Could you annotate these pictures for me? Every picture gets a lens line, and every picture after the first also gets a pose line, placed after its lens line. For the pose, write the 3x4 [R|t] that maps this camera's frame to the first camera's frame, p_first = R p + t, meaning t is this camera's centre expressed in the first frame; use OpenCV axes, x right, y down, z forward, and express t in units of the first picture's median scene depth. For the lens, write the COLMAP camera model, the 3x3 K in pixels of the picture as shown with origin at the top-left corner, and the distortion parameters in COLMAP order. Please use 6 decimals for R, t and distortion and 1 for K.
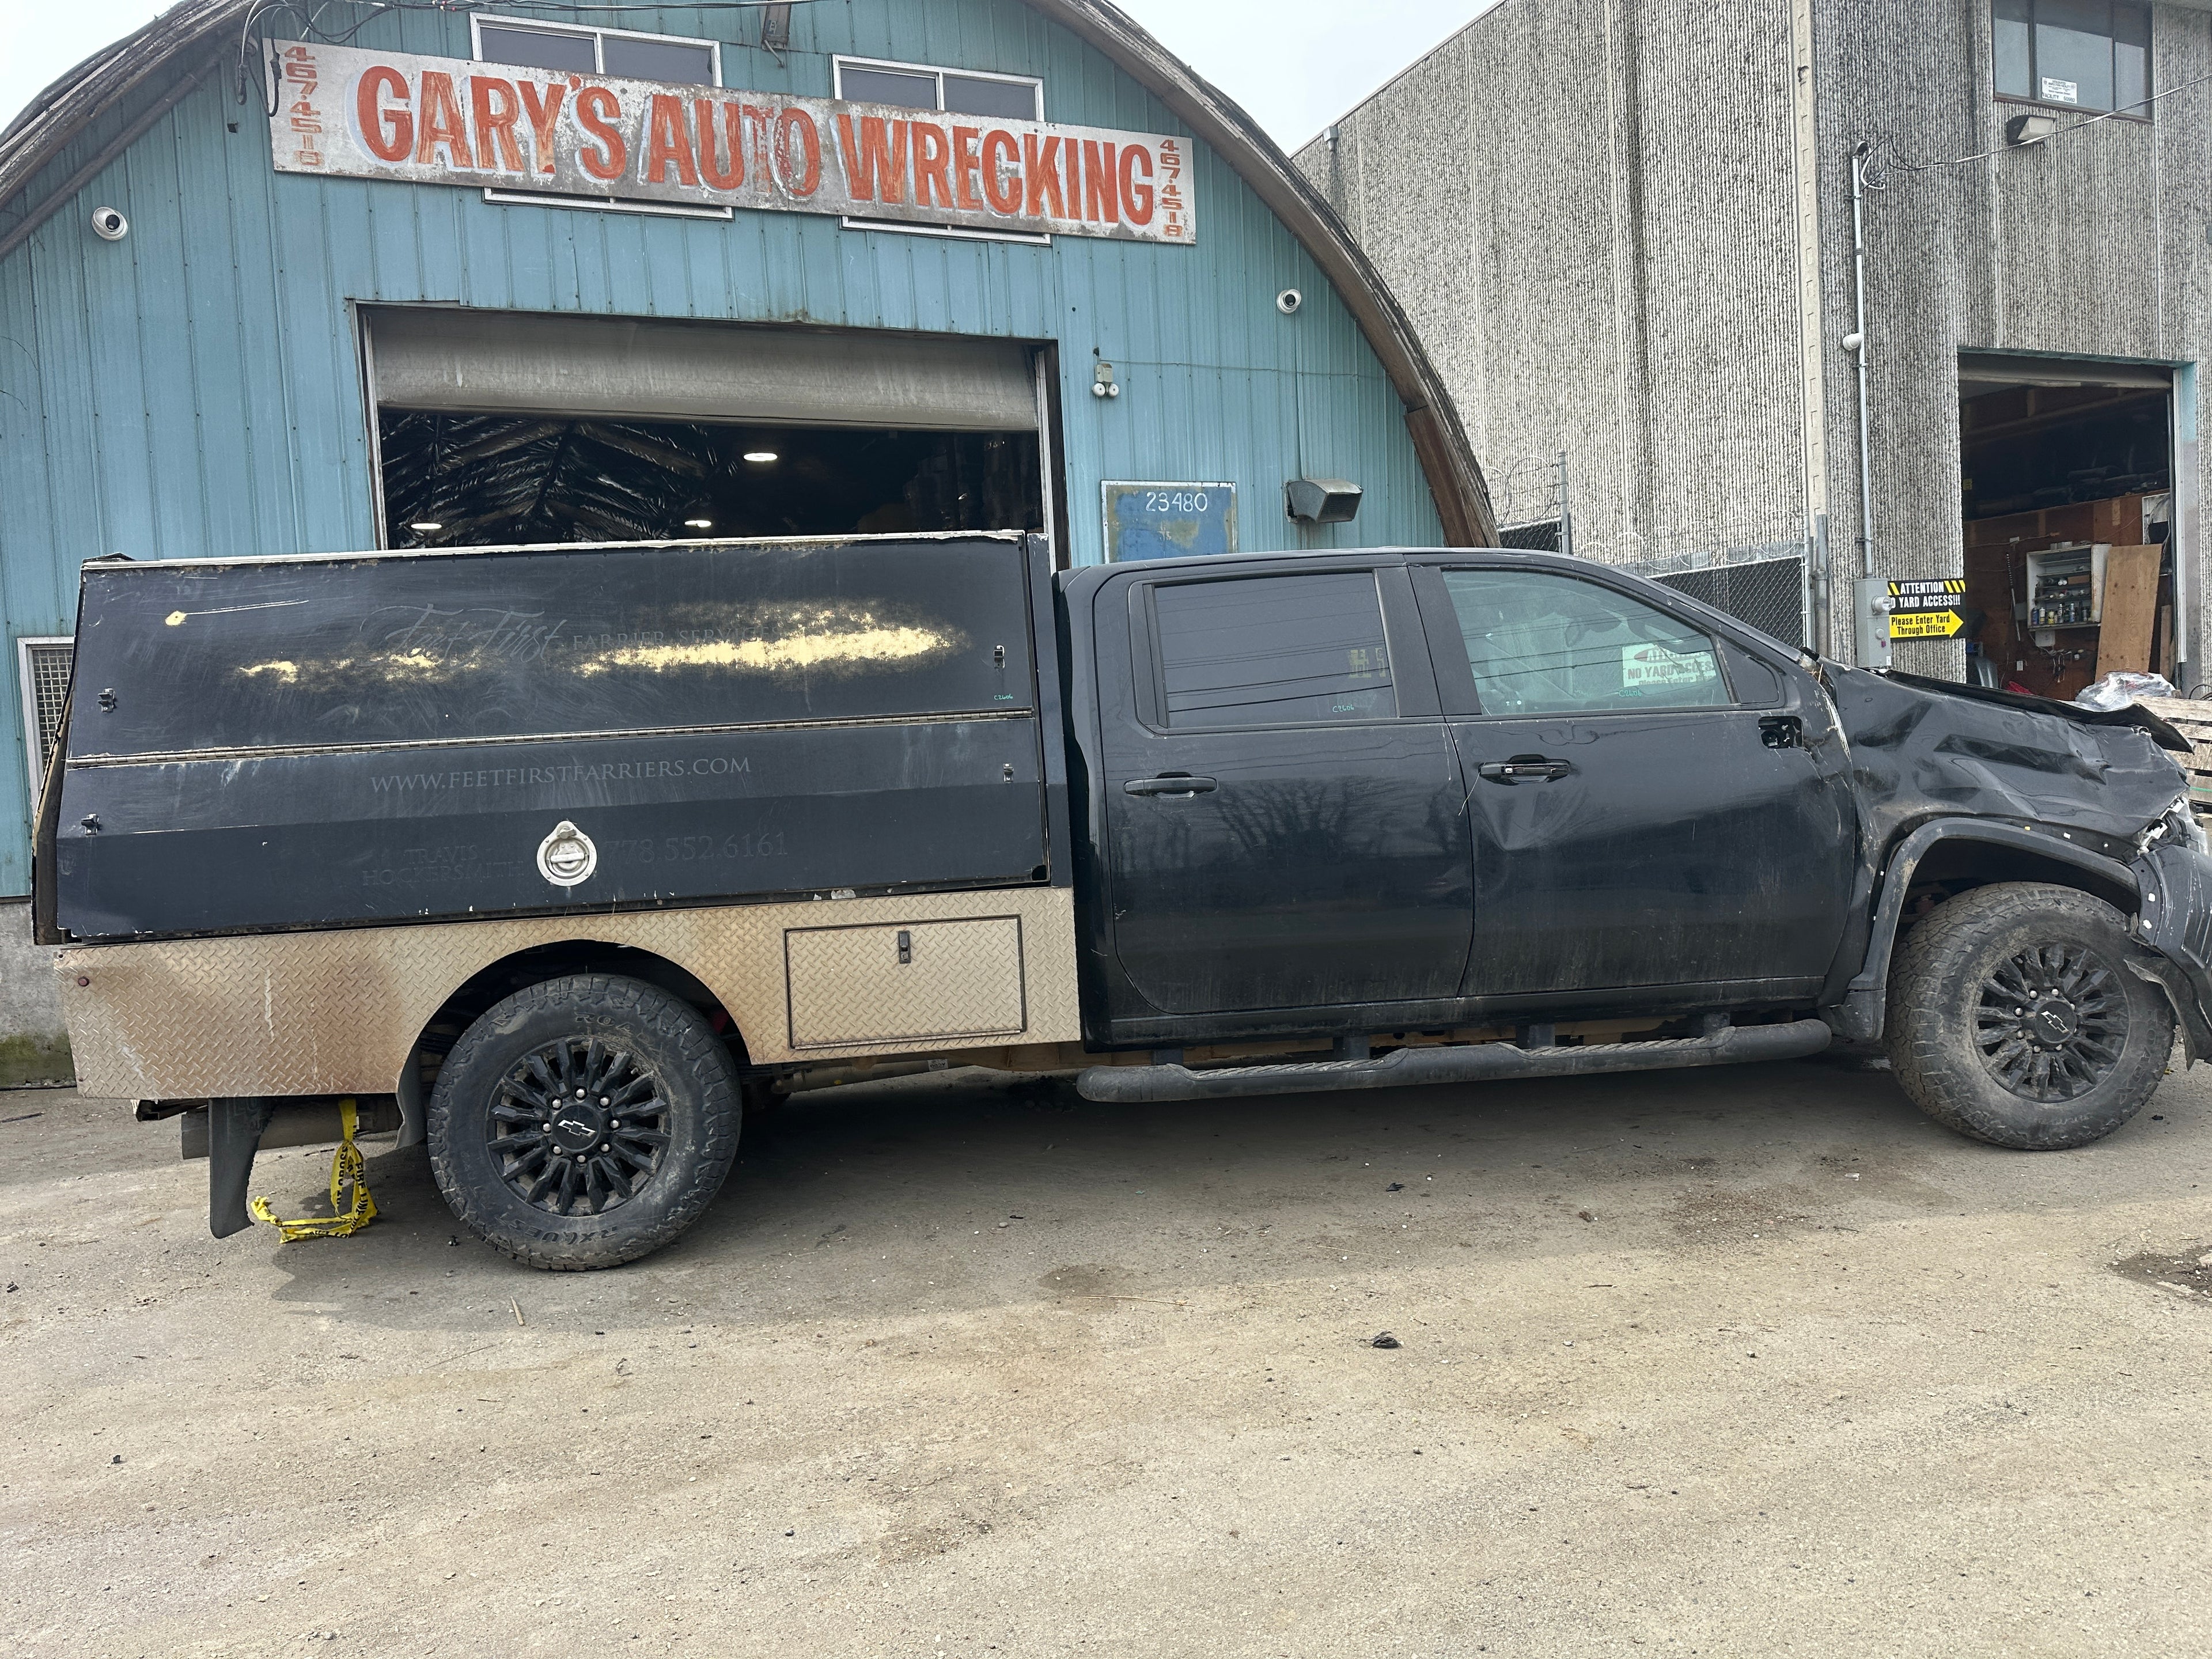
lens RADIAL K [[1542.9, 0, 1111.0], [0, 1542.9, 842.4], [0, 0, 1]] dist [0.031344, -0.034342]
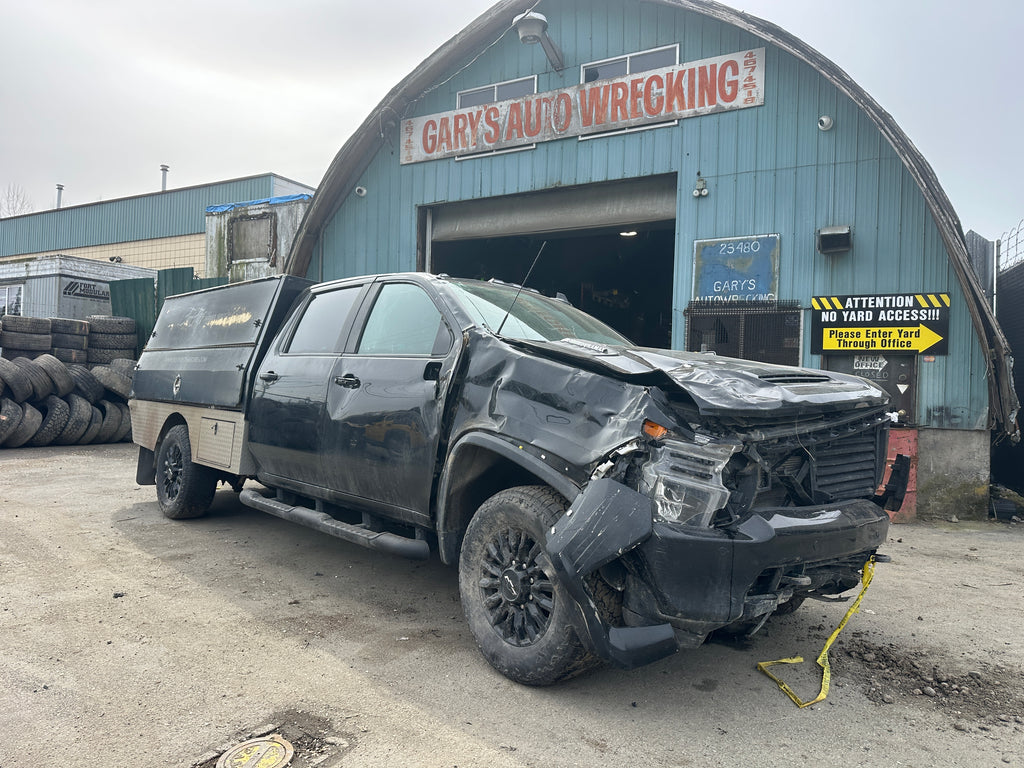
lens RADIAL K [[711.8, 0, 514.1], [0, 711.8, 389.2], [0, 0, 1]] dist [0.092505, -0.154861]
pose [[0.604477, 0.076787, -0.792913, 0.673640], [-0.116967, 0.993111, 0.007005, -0.040516], [0.787989, 0.088510, 0.609294, 0.356468]]
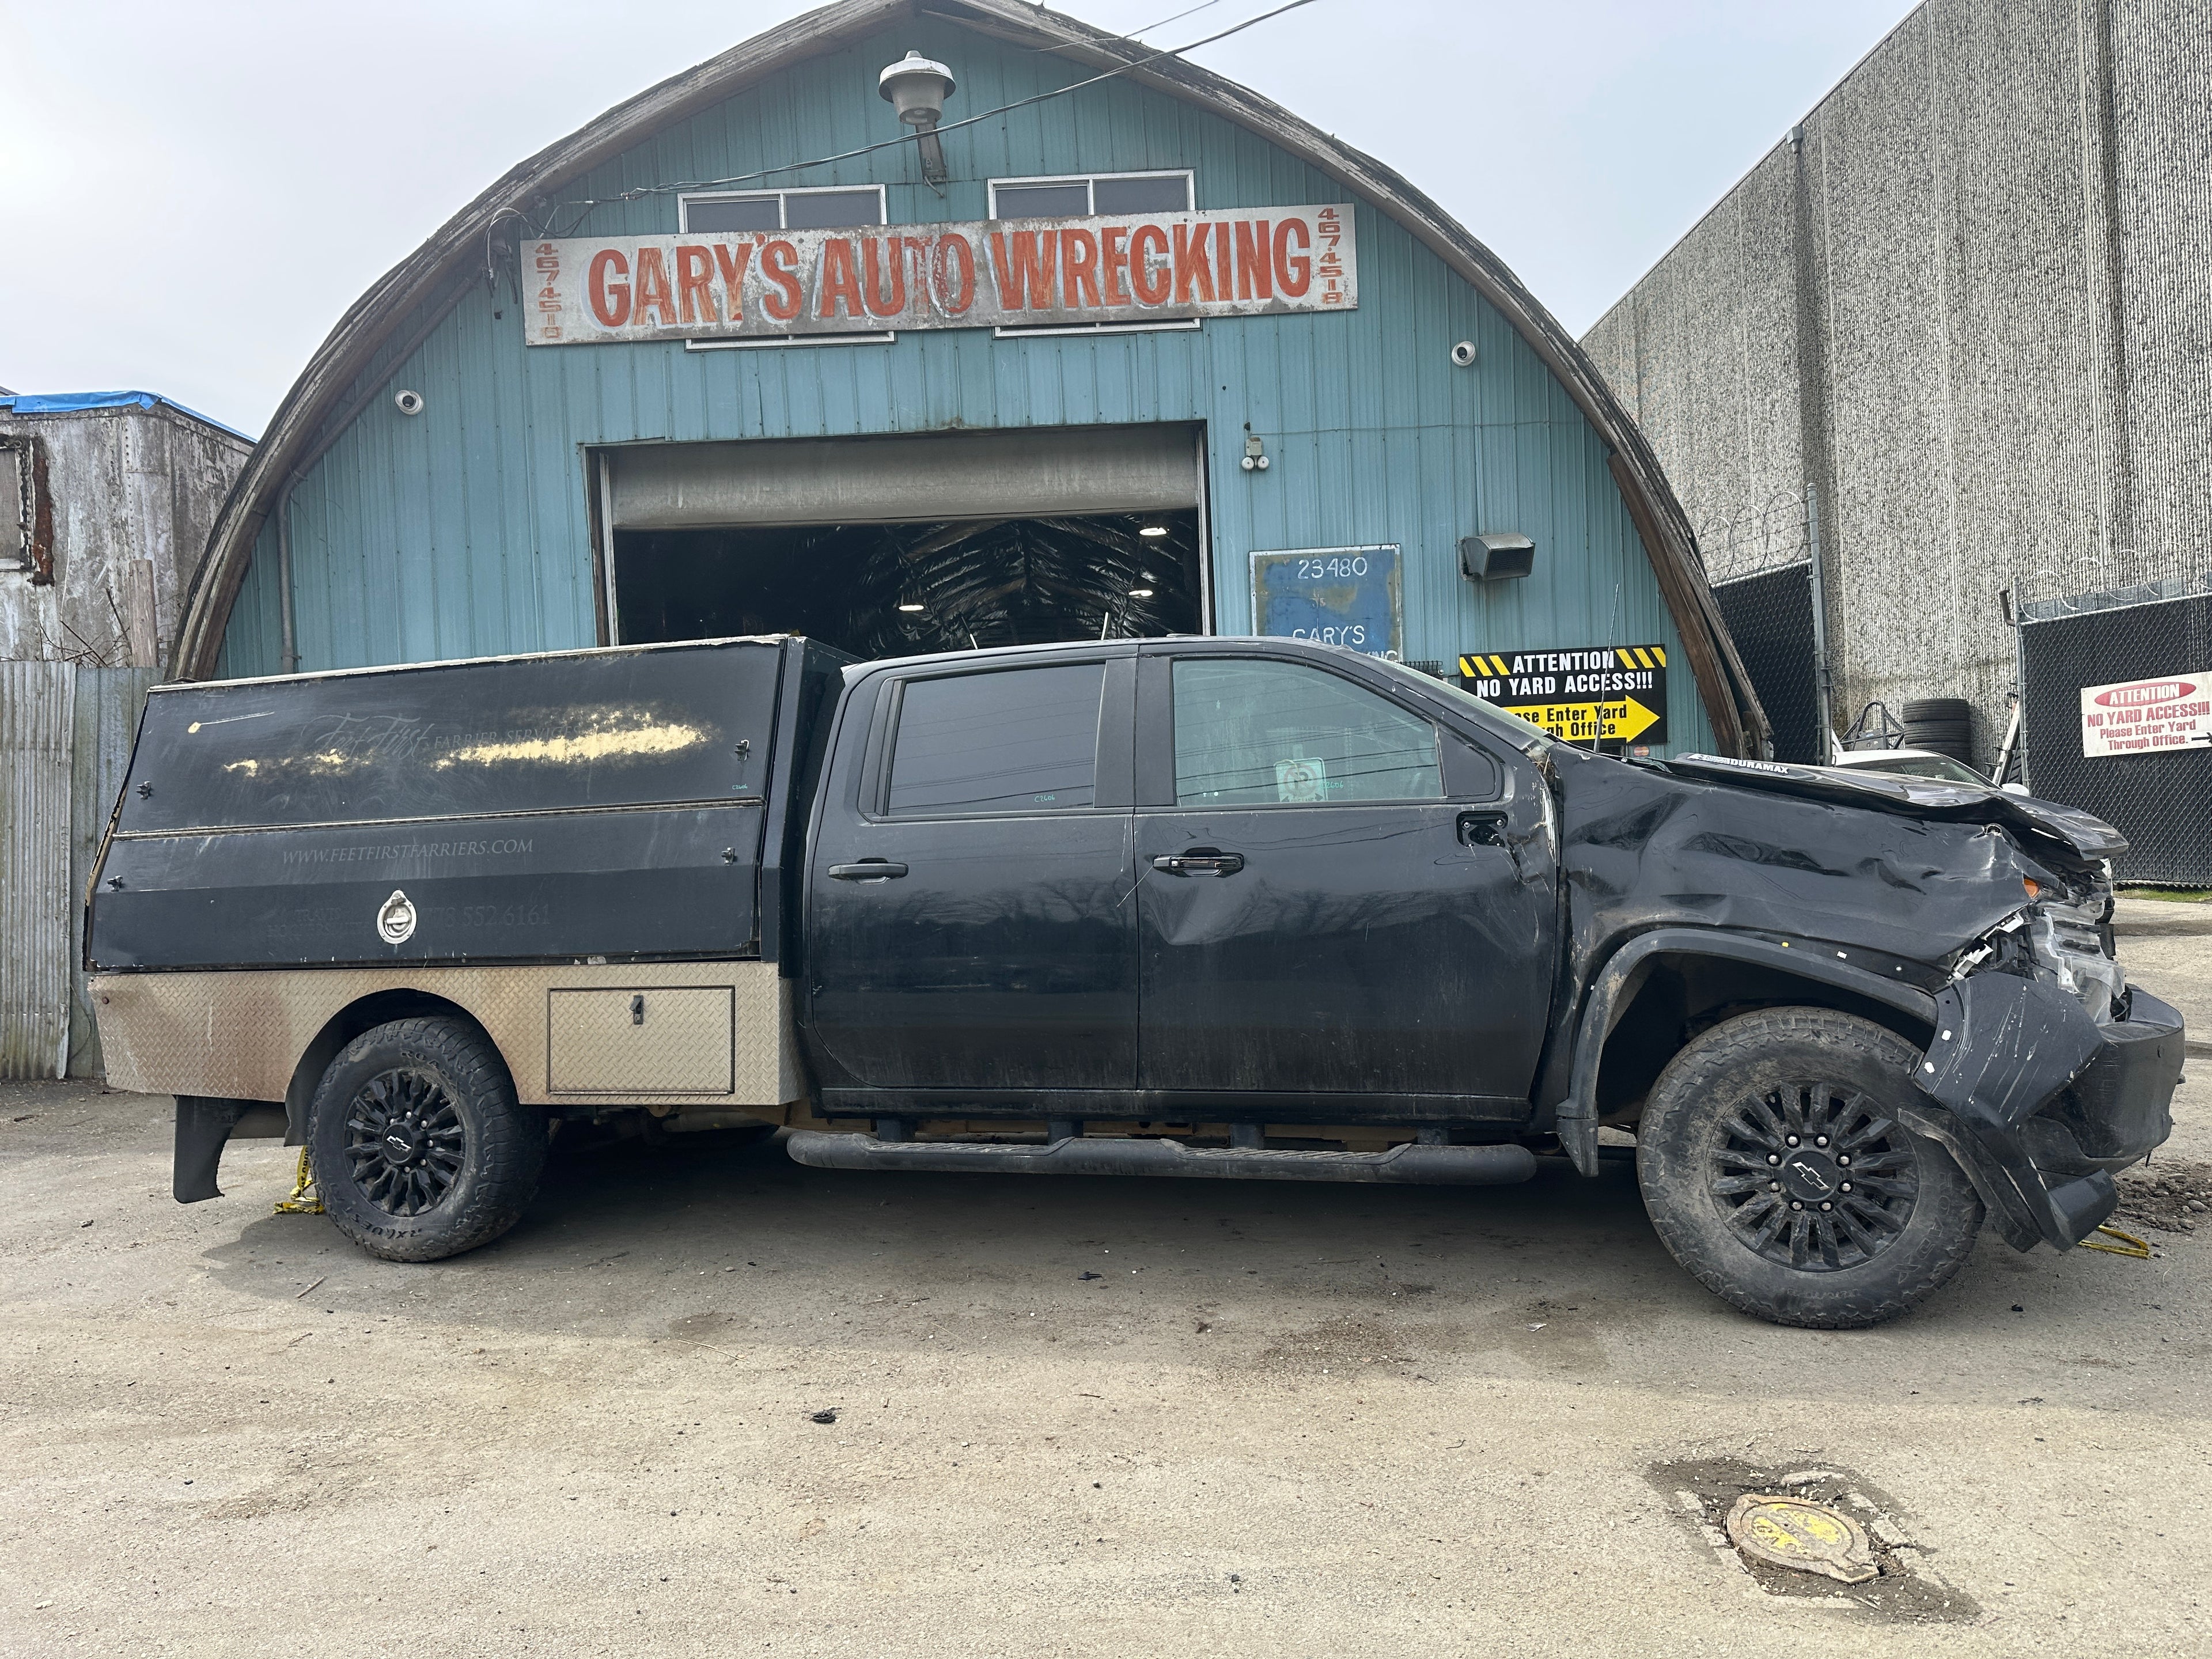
lens RADIAL K [[1526.9, 0, 1114.5], [0, 1526.9, 851.5], [0, 0, 1]] dist [0.122701, -0.222385]
pose [[0.926329, 0.018920, -0.376241, 0.345605], [-0.028096, 0.999426, -0.018917, -0.020386], [0.375667, 0.028094, 0.926329, 0.044118]]
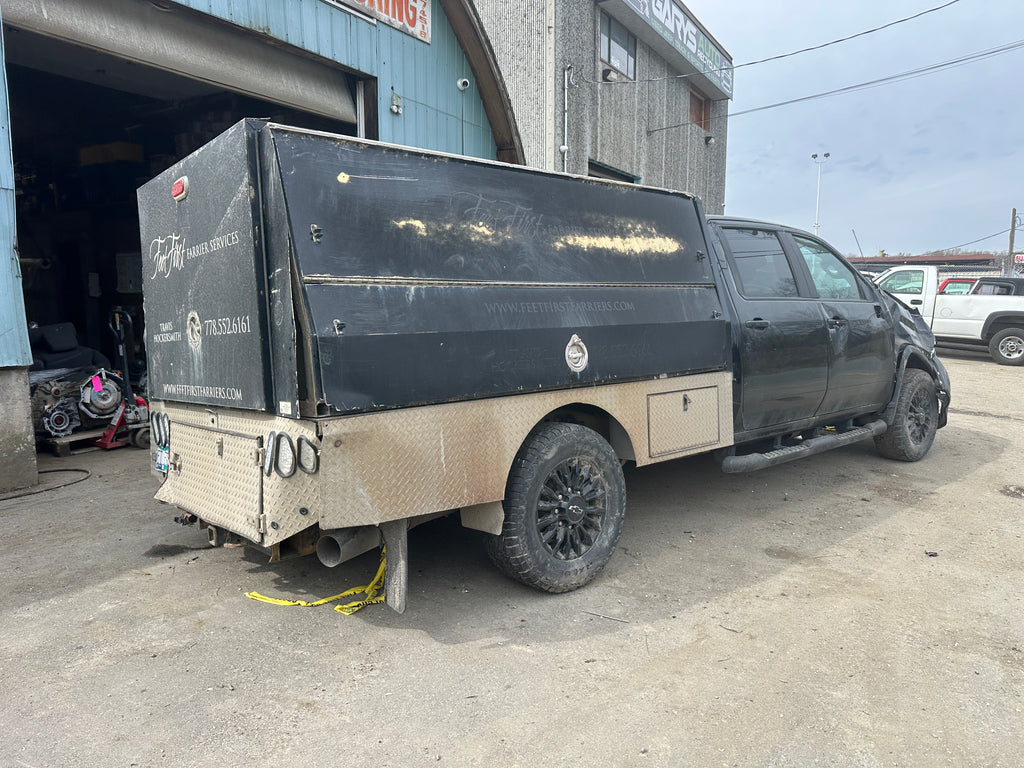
lens RADIAL K [[713.3, 0, 509.5], [0, 713.3, 390.8], [0, 0, 1]] dist [0.068663, -0.096899]
pose [[0.812692, -0.019645, 0.582362, -0.482190], [-0.010973, 0.998738, 0.049004, 0.006009], [-0.582590, -0.046215, 0.811451, 0.218247]]
